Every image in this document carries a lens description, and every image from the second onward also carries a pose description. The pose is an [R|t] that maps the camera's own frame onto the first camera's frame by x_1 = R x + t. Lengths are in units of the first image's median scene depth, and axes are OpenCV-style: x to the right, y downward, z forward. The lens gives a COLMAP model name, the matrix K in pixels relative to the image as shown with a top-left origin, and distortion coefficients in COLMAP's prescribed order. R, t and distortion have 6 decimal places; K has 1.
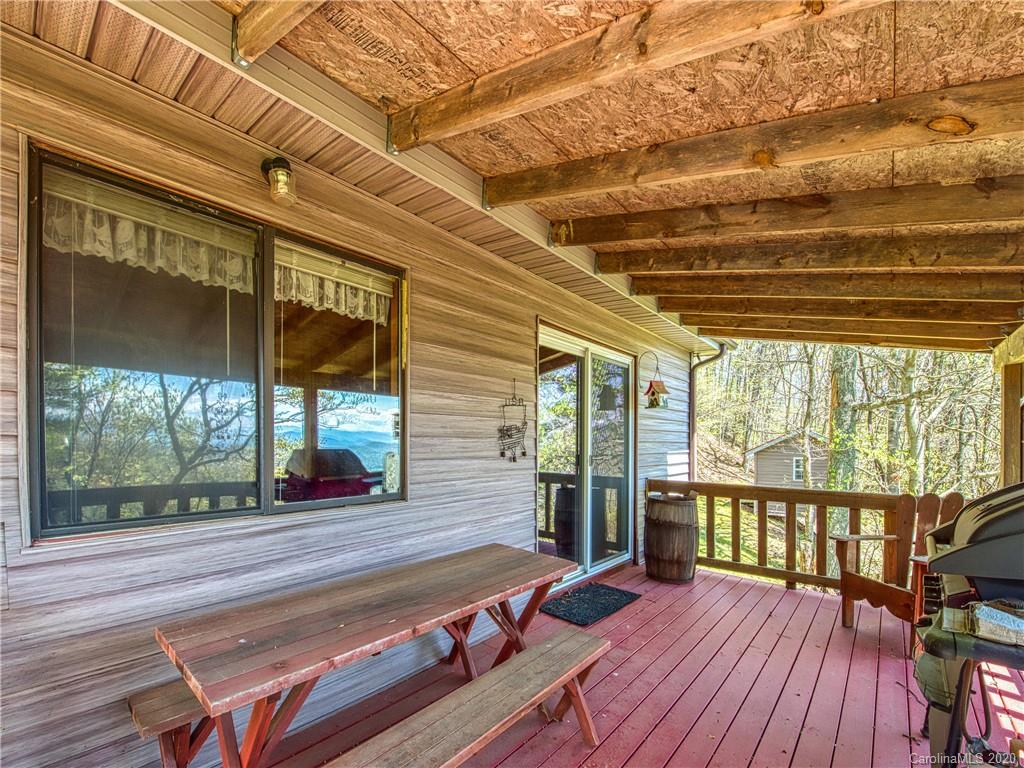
lens RADIAL K [[442.5, 0, 512.0], [0, 442.5, 384.0], [0, 0, 1]] dist [-0.000249, -0.000030]
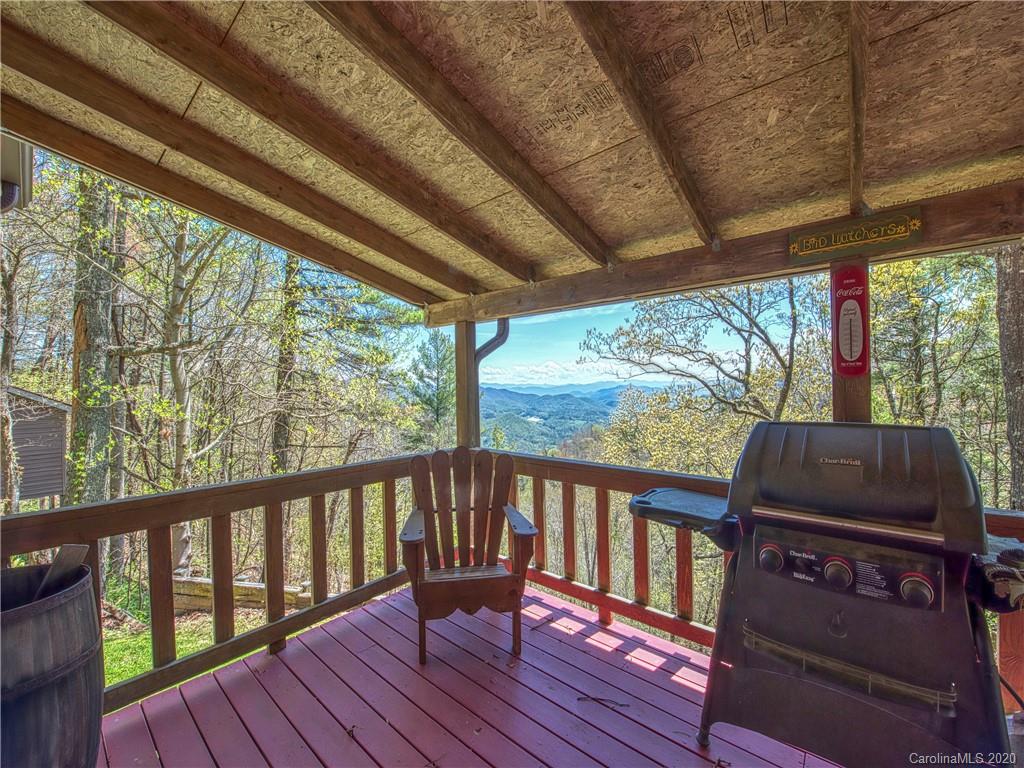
lens RADIAL K [[415.1, 0, 512.0], [0, 415.1, 384.0], [0, 0, 1]] dist [0.000045, -0.000029]
pose [[0.007050, 0.005844, 0.999958, 0.047449], [-0.106705, 0.994278, -0.005059, 0.043158], [-0.994266, -0.106665, 0.007634, 0.329159]]
